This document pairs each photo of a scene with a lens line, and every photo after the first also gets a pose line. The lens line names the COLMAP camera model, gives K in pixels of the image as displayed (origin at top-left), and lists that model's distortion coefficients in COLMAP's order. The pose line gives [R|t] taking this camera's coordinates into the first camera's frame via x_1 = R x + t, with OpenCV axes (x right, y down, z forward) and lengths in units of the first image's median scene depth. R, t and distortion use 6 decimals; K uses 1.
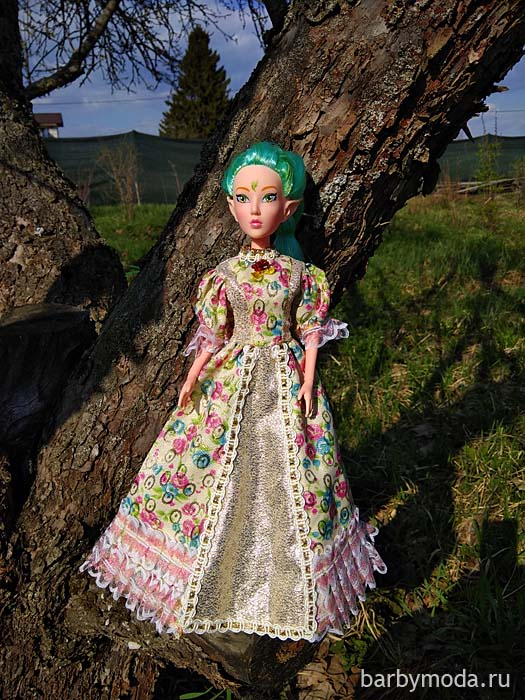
lens RADIAL K [[563.1, 0, 262.9], [0, 563.1, 348.8], [0, 0, 1]] dist [0.056131, -0.134010]
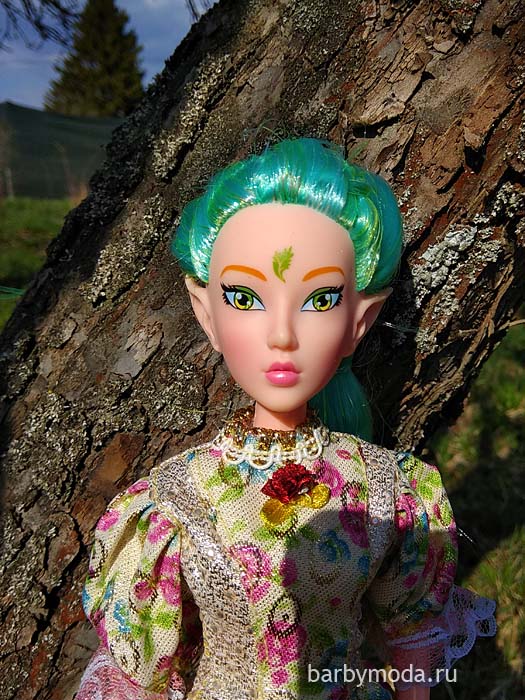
lens RADIAL K [[695.9, 0, 338.9], [0, 695.9, 328.7], [0, 0, 1]] dist [0.031994, 0.000000]
pose [[0.975142, 0.011228, 0.221296, -0.056982], [0.006205, 0.996940, -0.077927, -0.173100], [-0.221493, 0.077363, 0.972088, 0.473498]]
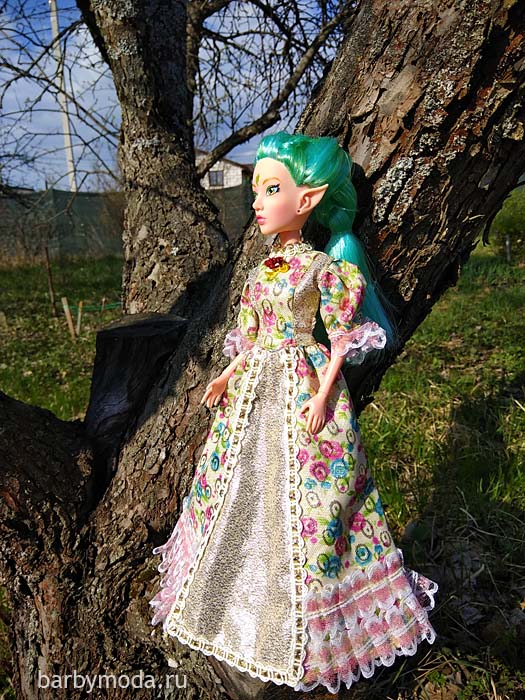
lens RADIAL K [[563.1, 0, 252.5], [0, 563.1, 347.4], [0, 0, 1]] dist [0.056131, -0.134010]
pose [[0.935183, 0.048315, -0.350854, 0.212737], [-0.072942, 0.995688, -0.057308, 0.042119], [0.346572, 0.079186, 0.934675, 0.119478]]
